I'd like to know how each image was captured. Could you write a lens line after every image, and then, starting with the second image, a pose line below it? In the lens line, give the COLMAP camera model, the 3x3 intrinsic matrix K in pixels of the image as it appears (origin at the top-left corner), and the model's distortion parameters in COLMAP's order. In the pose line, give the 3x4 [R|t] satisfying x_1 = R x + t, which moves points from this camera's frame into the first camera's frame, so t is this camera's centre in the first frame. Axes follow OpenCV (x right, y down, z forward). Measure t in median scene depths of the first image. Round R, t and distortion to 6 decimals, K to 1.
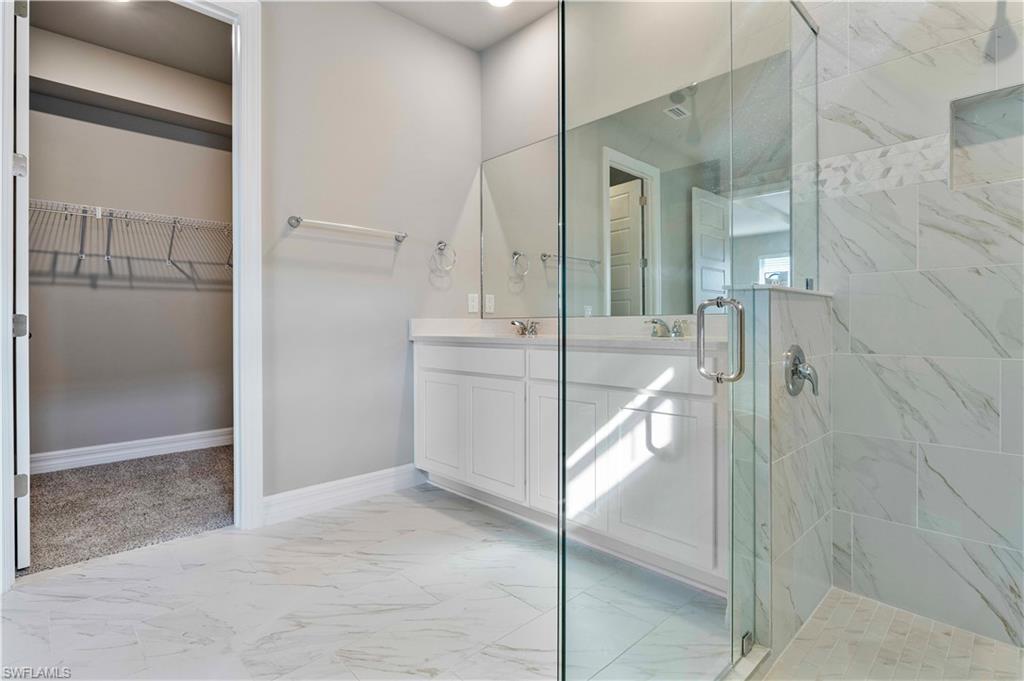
lens RADIAL K [[492.0, 0, 496.8], [0, 492.0, 325.2], [0, 0, 1]] dist [0.001063, -0.001349]
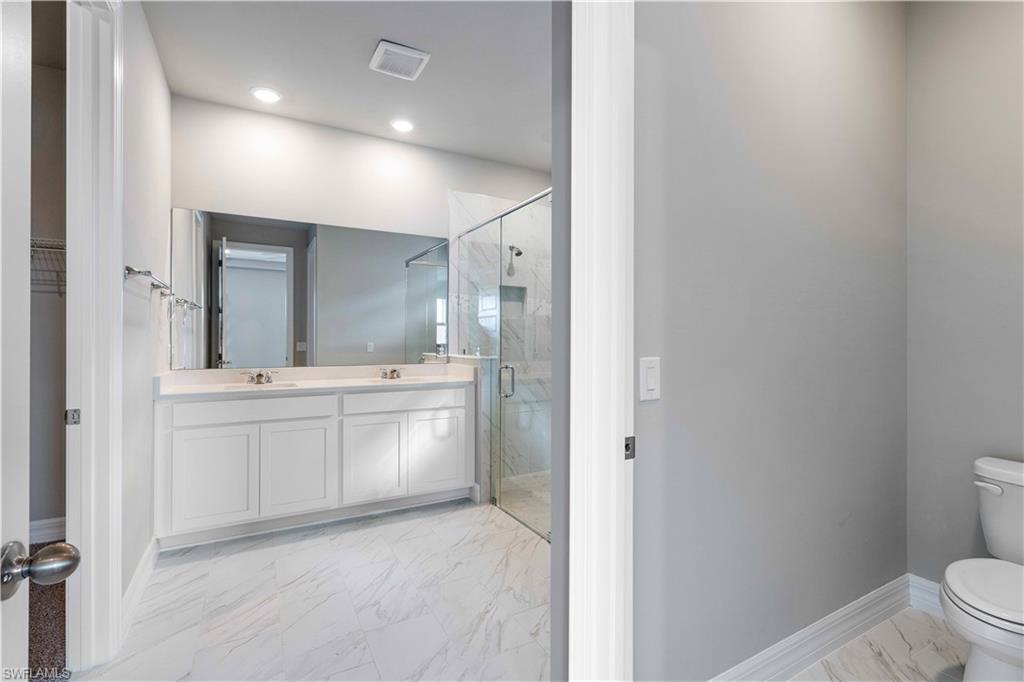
lens RADIAL K [[464.9, 0, 510.4], [0, 464.9, 339.4], [0, 0, 1]] dist [-0.005420, 0.001211]
pose [[0.264893, 0.003349, 0.964272, -1.035703], [-0.002952, 0.999992, -0.002662, -0.100503], [-0.964273, -0.002141, 0.264900, 0.174874]]
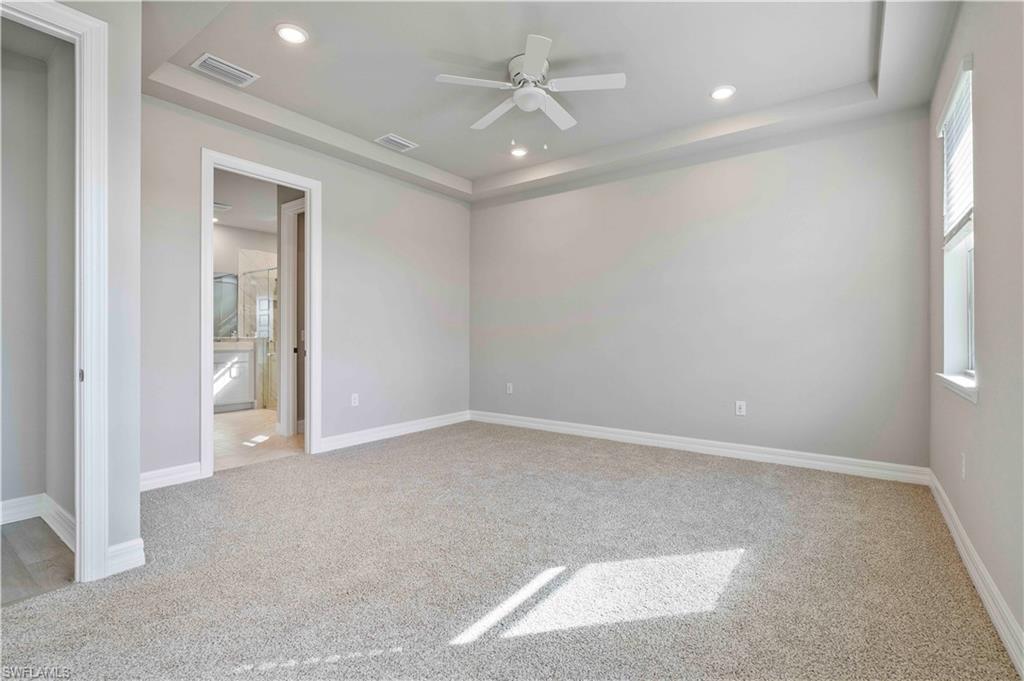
lens RADIAL K [[464.9, 0, 516.9], [0, 464.9, 335.2], [0, 0, 1]] dist [-0.005420, 0.001211]
pose [[-0.173871, 0.004760, 0.984757, -2.769012], [0.000595, 0.999989, -0.004728, -0.048846], [-0.984768, -0.000236, -0.173872, -0.432613]]
